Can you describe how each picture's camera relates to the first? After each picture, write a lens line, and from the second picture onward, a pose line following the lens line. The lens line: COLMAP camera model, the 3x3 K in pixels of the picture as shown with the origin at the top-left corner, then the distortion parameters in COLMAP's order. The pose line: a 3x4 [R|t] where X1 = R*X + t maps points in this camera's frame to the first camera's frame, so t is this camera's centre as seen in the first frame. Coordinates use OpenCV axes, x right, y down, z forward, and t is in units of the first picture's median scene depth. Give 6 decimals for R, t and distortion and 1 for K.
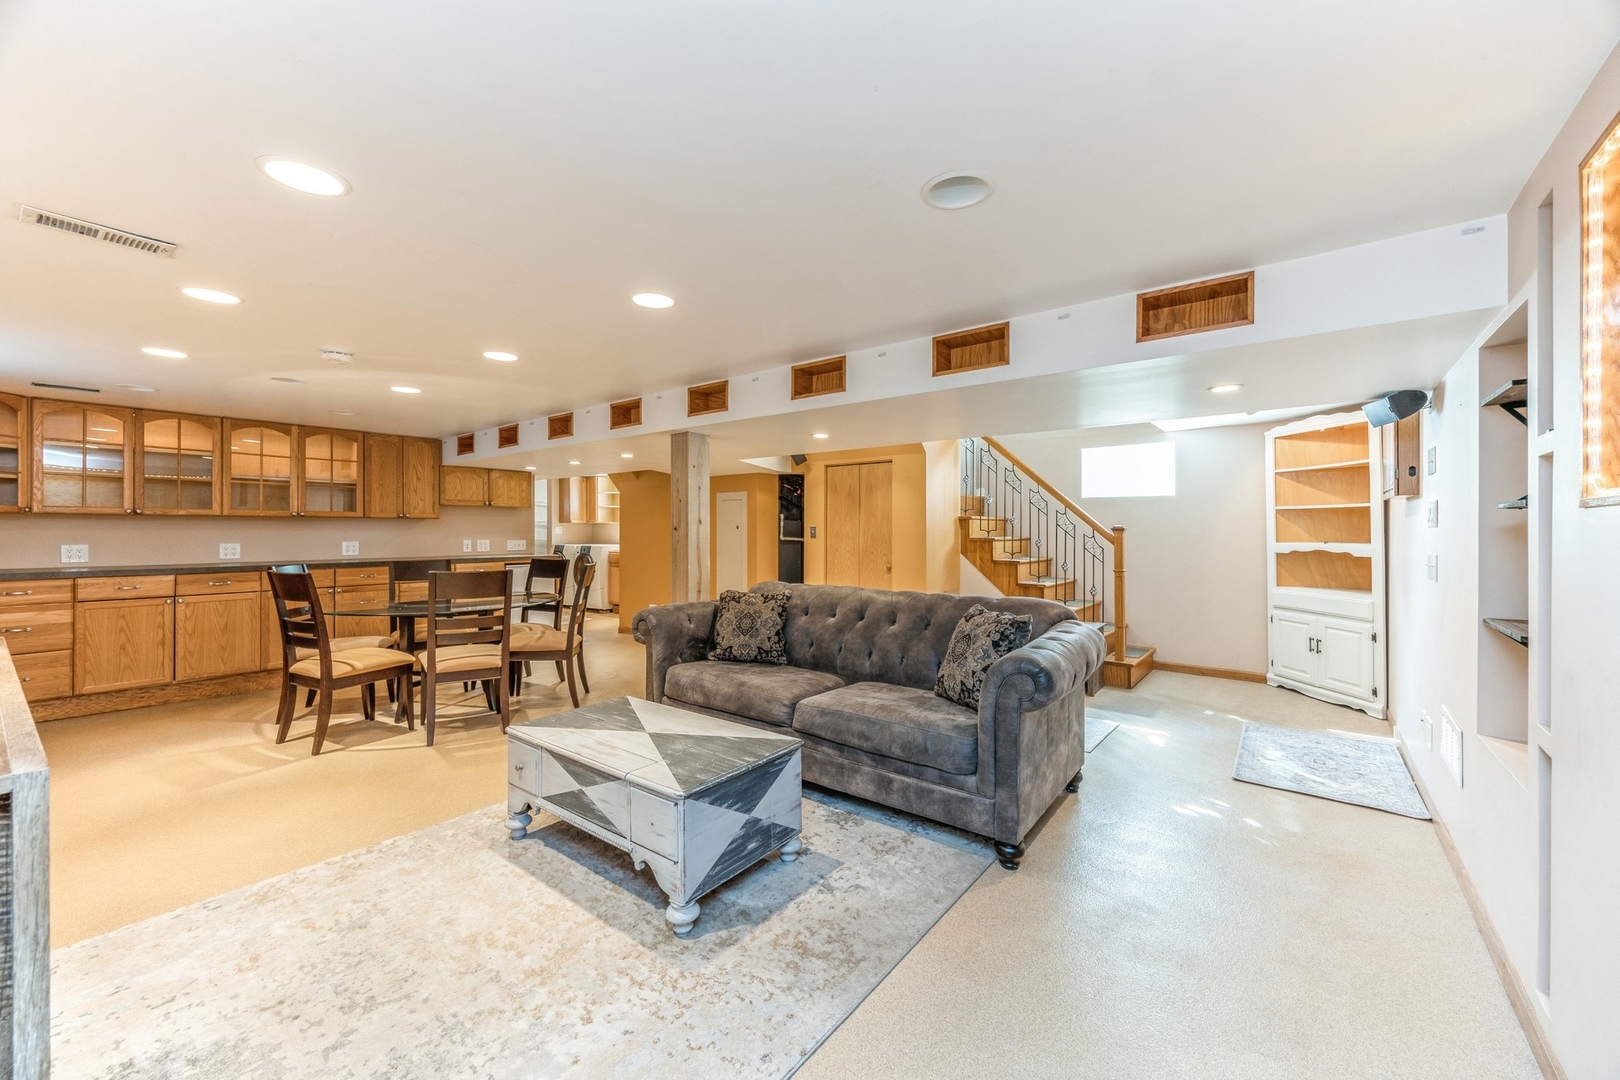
lens RADIAL K [[628.1, 0, 810.0], [0, 628.1, 530.8], [0, 0, 1]] dist [0.001367, 0.000087]
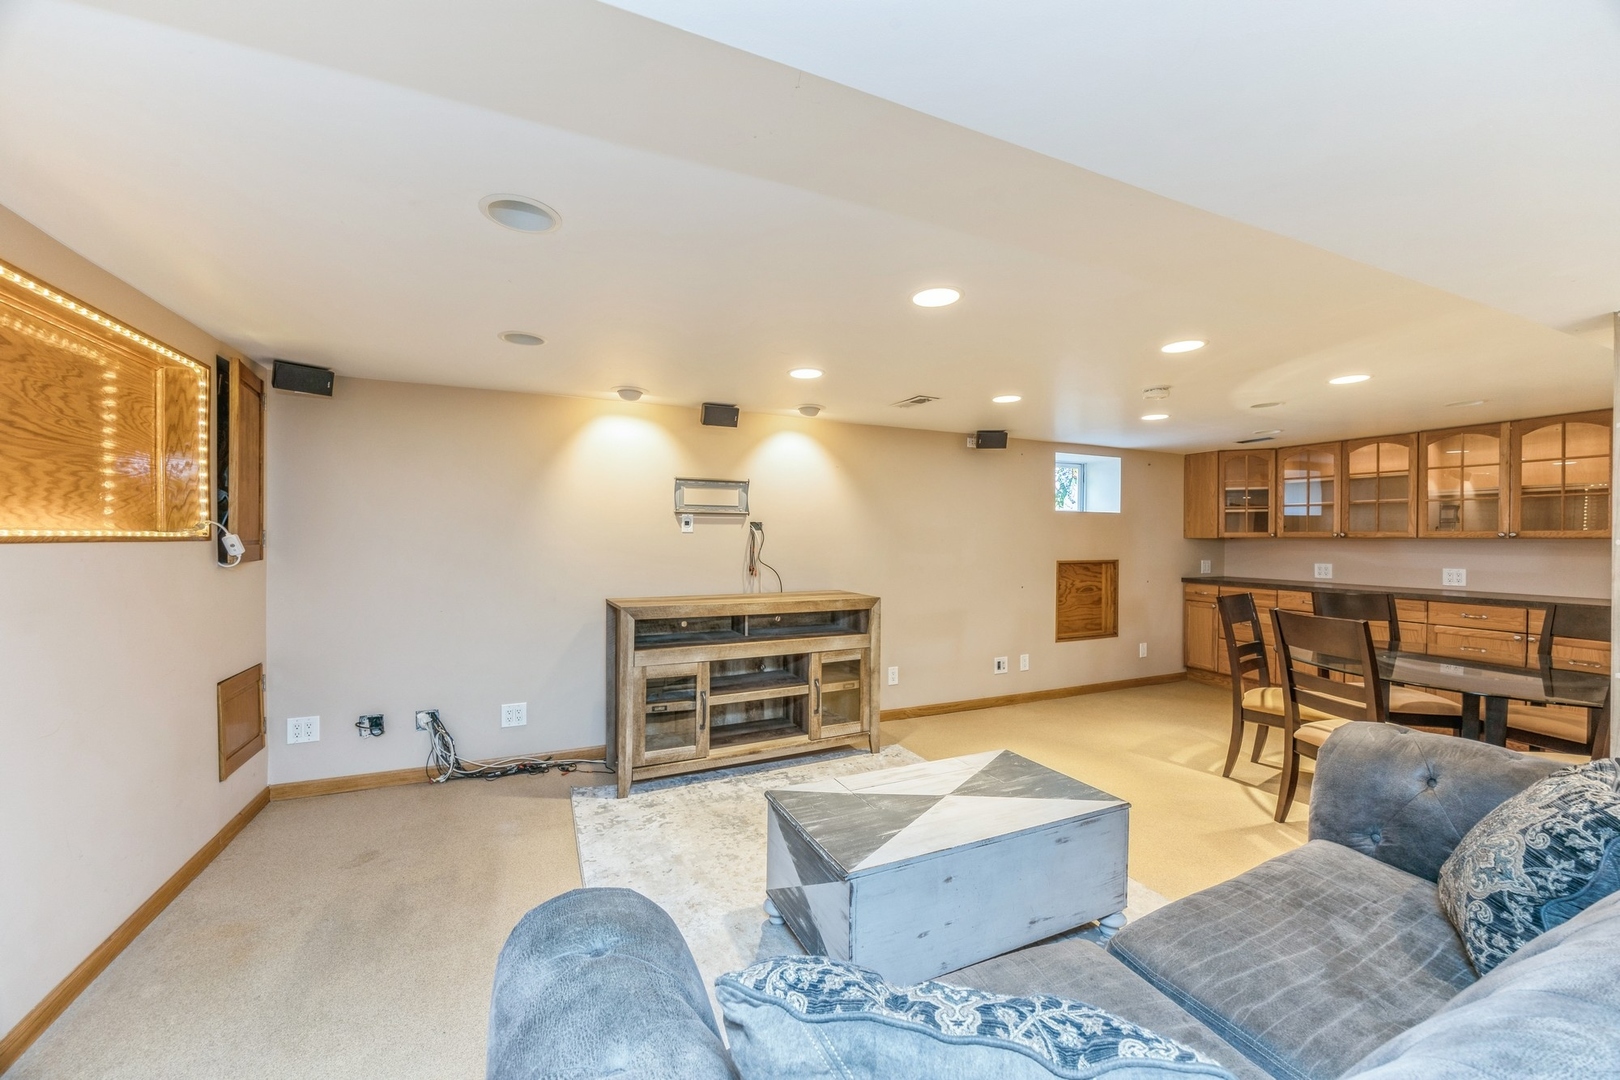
lens RADIAL K [[628.1, 0, 808.4], [0, 628.1, 538.2], [0, 0, 1]] dist [0.001367, 0.000087]
pose [[-0.469497, -0.002145, -0.882932, 0.345089], [-0.007848, 0.999968, 0.001744, -0.019826], [0.882899, 0.007748, -0.469498, 0.715114]]
